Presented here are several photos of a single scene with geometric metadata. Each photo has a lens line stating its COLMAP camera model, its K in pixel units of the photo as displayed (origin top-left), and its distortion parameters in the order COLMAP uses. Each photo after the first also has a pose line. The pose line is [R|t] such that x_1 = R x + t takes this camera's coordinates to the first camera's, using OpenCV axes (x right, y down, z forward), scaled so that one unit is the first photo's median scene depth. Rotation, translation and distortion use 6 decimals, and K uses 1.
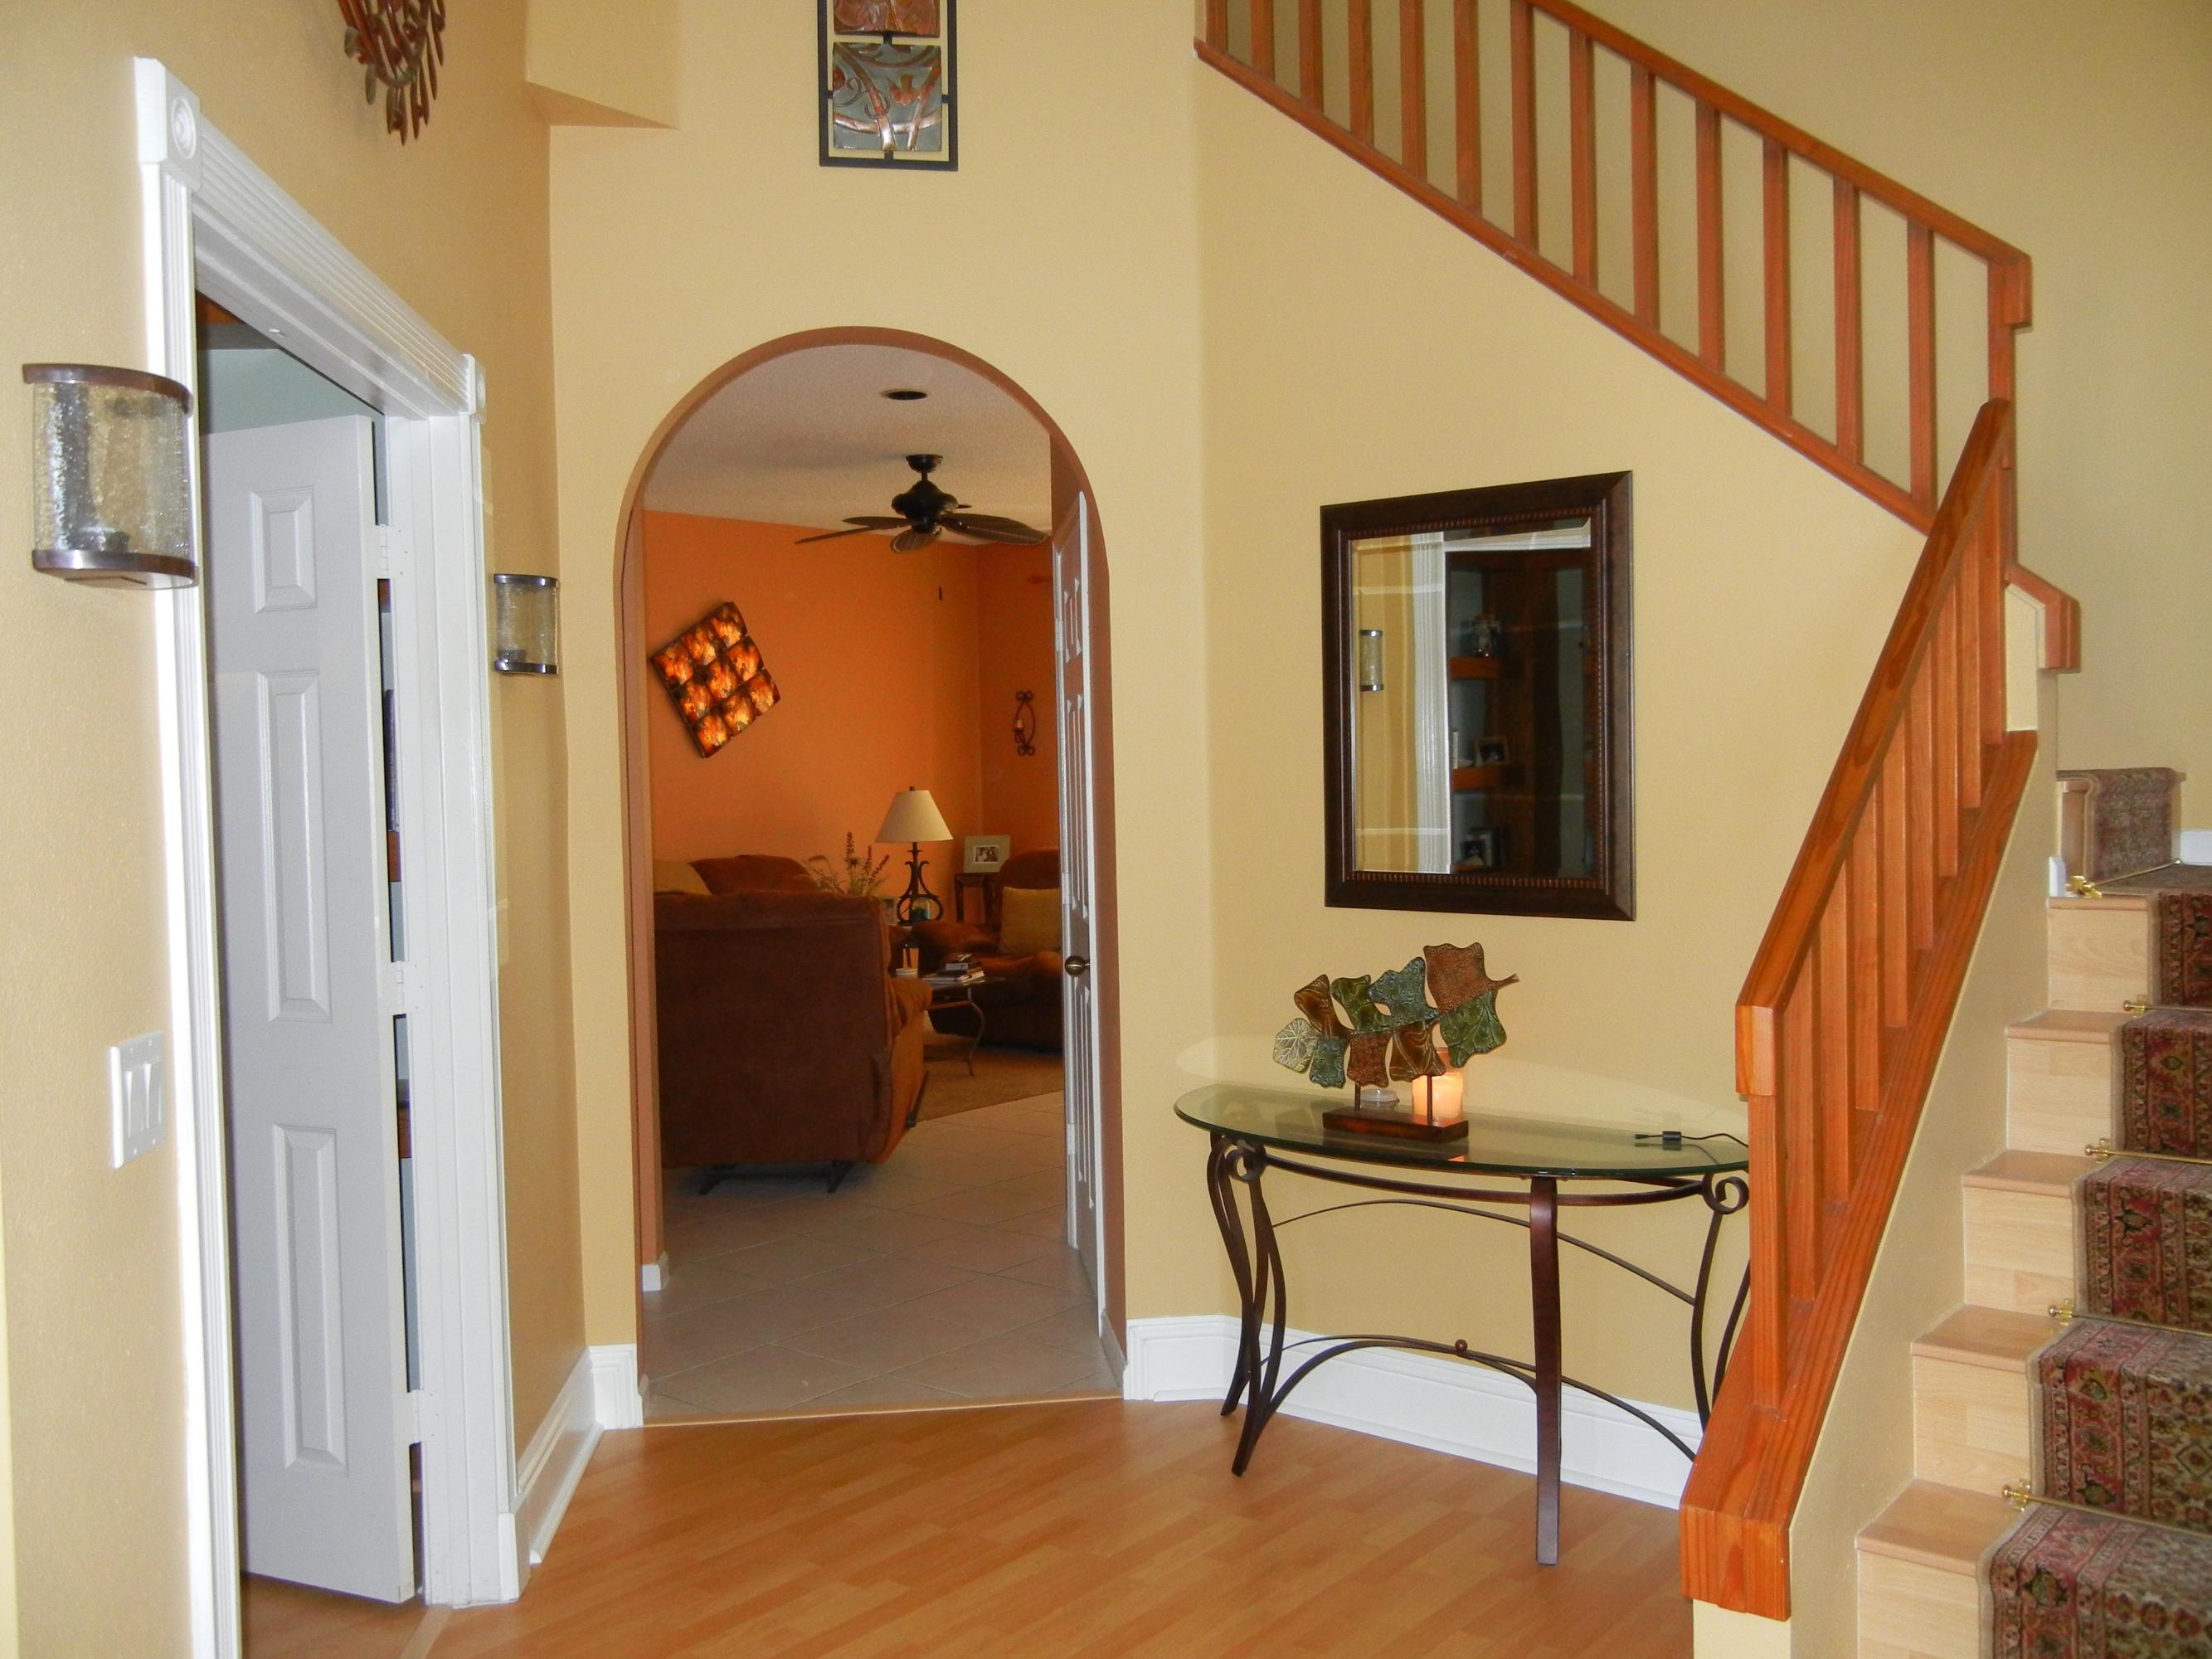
lens RADIAL K [[1878.1, 0, 1099.3], [0, 1878.1, 840.0], [0, 0, 1]] dist [-0.011677, 0.024463]
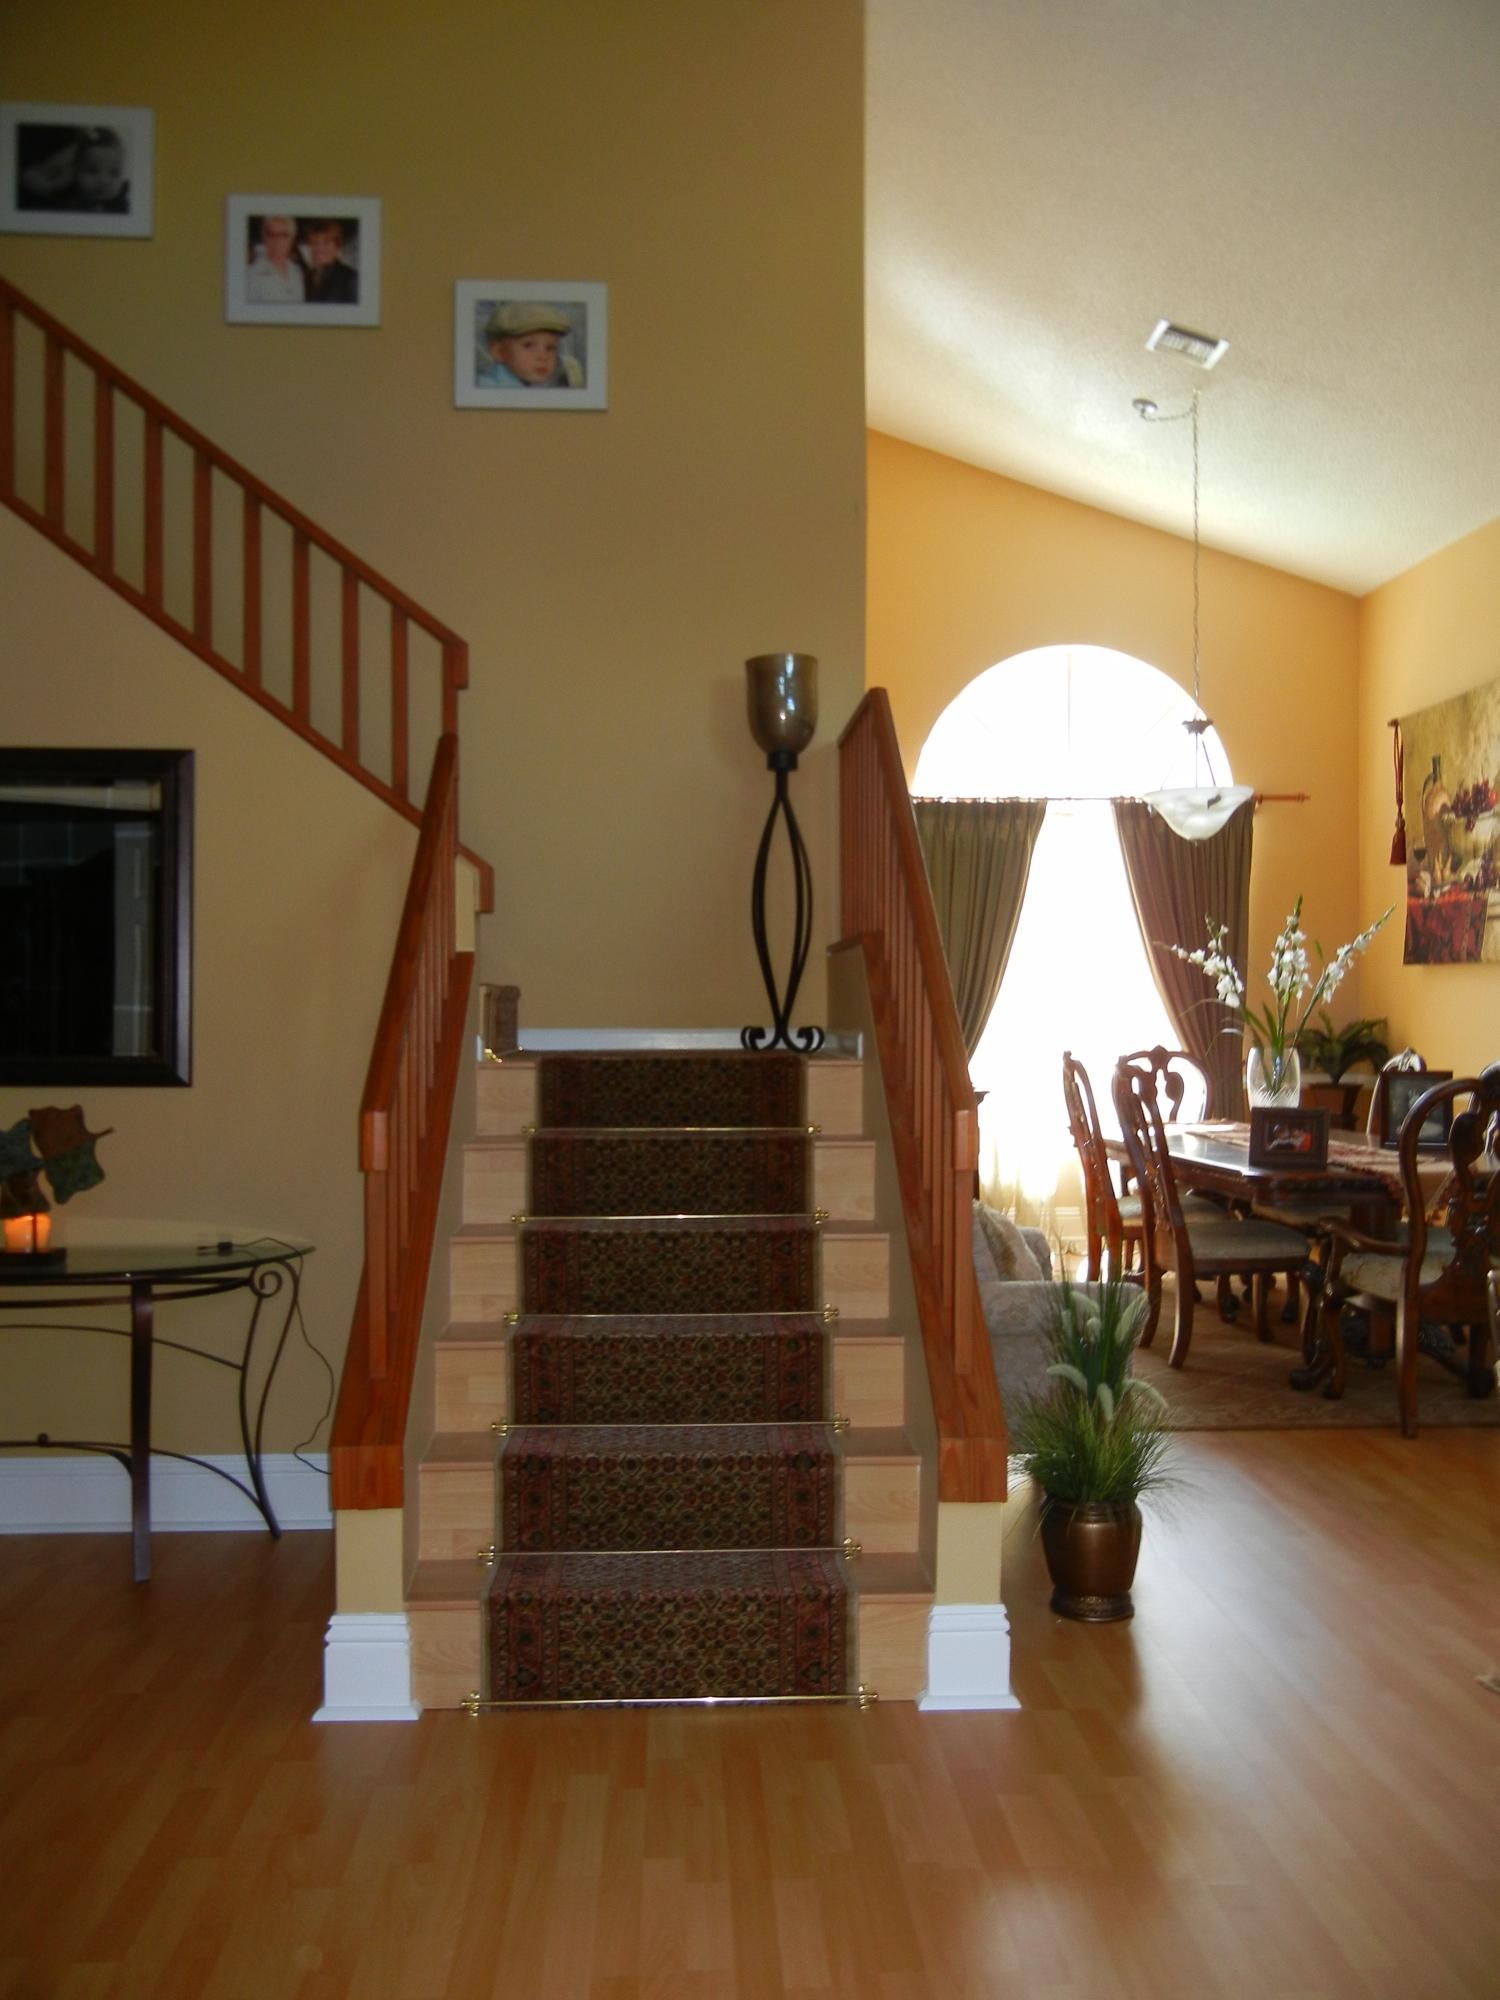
lens RADIAL K [[1698.0, 0, 754.2], [0, 1698.0, 999.8], [0, 0, 1]] dist [-0.011677, 0.024463]
pose [[0.735127, 0.022303, 0.677563, -0.256563], [0.011918, 0.998879, -0.045810, 0.045164], [-0.677825, 0.041752, 0.734037, -0.162537]]
